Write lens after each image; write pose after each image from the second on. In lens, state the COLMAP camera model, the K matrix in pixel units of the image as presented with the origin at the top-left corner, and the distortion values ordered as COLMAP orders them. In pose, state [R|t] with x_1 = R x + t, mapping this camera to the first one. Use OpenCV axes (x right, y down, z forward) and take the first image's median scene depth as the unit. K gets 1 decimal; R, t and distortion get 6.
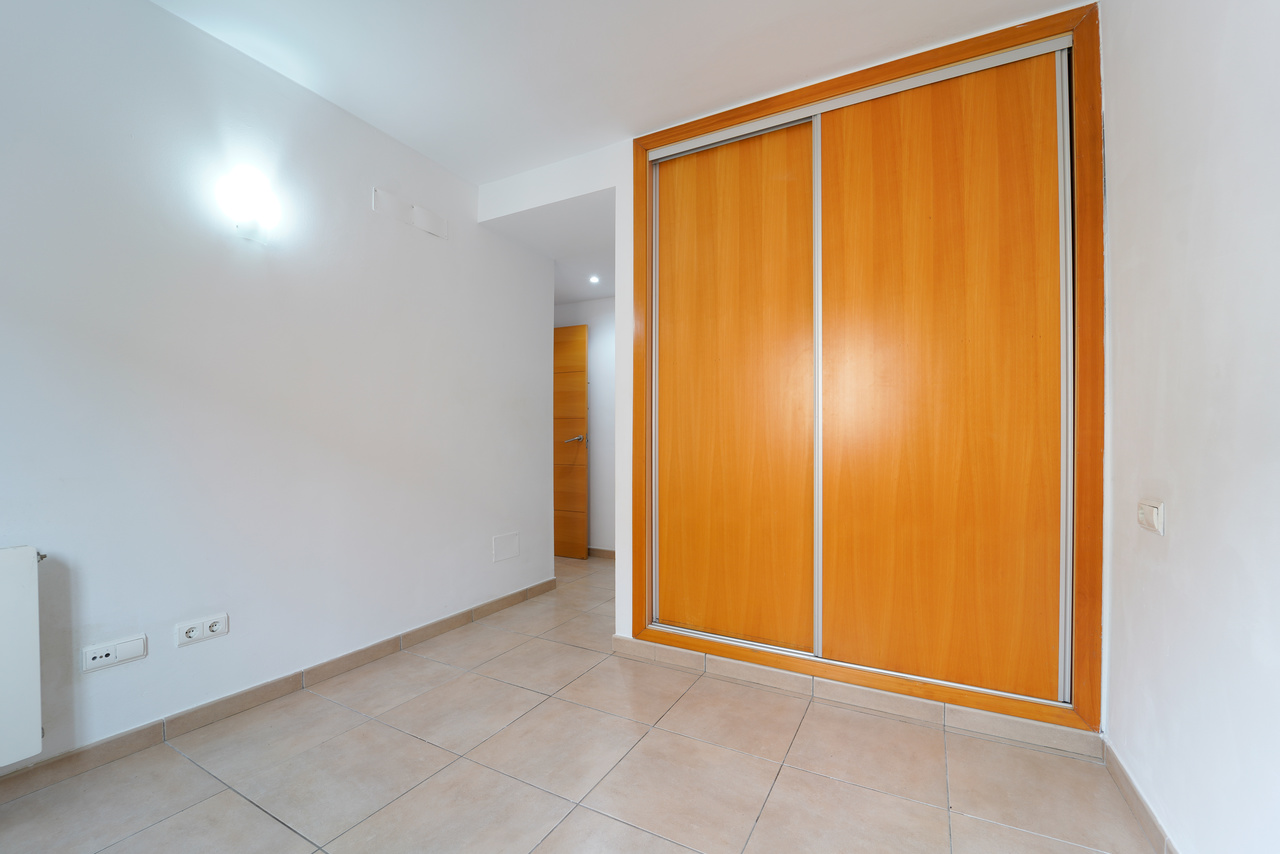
lens RADIAL K [[525.0, 0, 644.8], [0, 525.0, 445.2], [0, 0, 1]] dist [-0.022105, -0.000052]
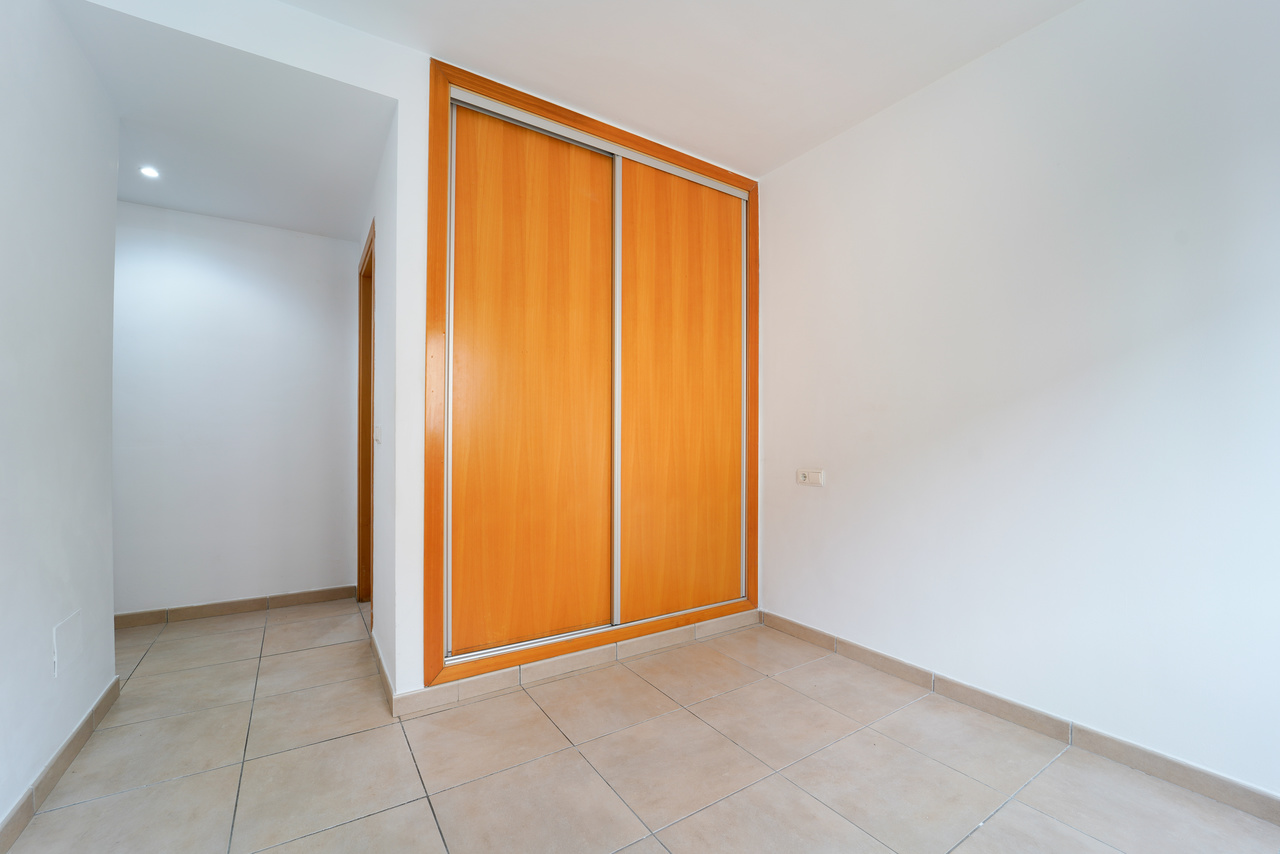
lens RADIAL K [[525.4, 0, 627.0], [0, 525.4, 439.6], [0, 0, 1]] dist [-0.018540, 0.000143]
pose [[0.477101, 0.000189, 0.878849, -0.677956], [0.006273, 0.999974, -0.003620, 0.001213], [-0.878826, 0.007240, 0.477087, 0.427896]]
